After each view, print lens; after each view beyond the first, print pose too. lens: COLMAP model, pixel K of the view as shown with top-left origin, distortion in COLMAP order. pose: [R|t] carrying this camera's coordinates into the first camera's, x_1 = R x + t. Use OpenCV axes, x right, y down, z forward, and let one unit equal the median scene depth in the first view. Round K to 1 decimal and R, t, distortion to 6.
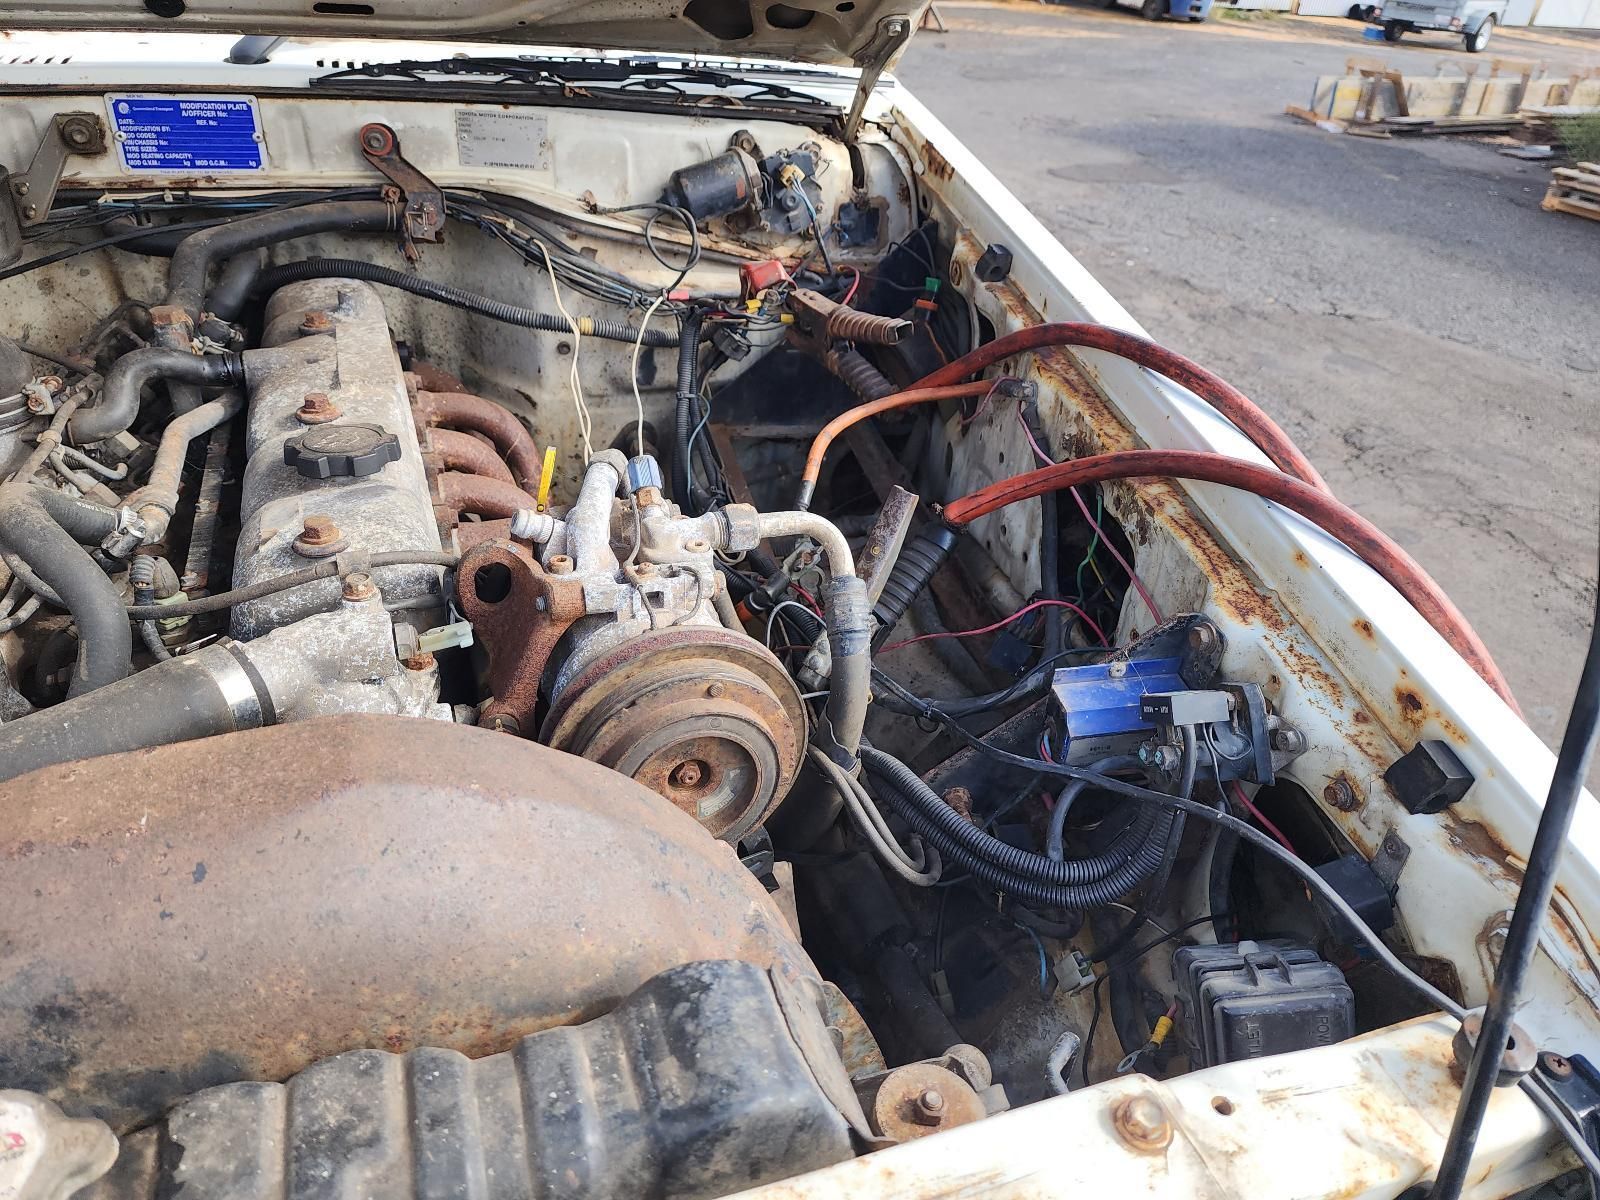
lens RADIAL K [[1060.9, 0, 800.0], [0, 1060.9, 600.0], [0, 0, 1]] dist [0.050560, -0.051779]
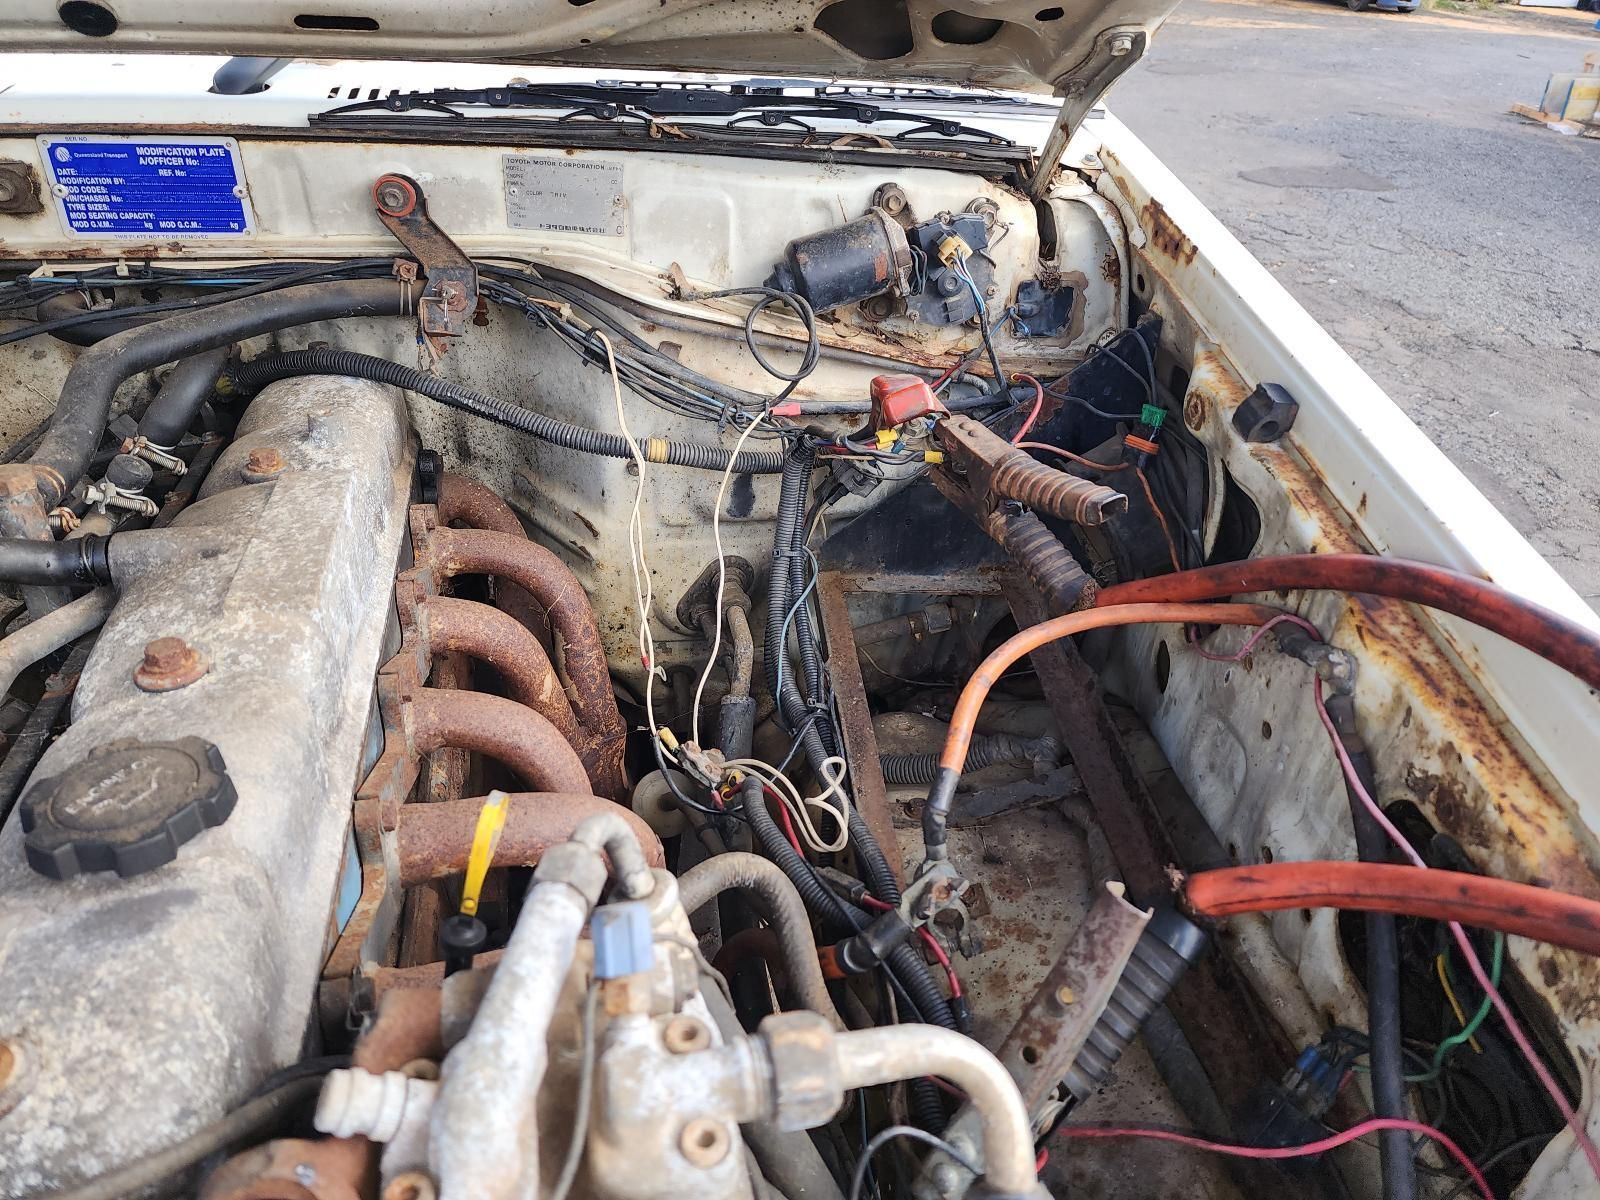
lens RADIAL K [[1094.7, 0, 800.0], [0, 1094.7, 600.0], [0, 0, 1]] dist [0.063601, -0.064209]
pose [[0.990215, 0.060904, -0.125560, -0.003175], [-0.062151, 0.998049, -0.006034, -0.159969], [0.124947, 0.013779, 0.992068, 0.272972]]
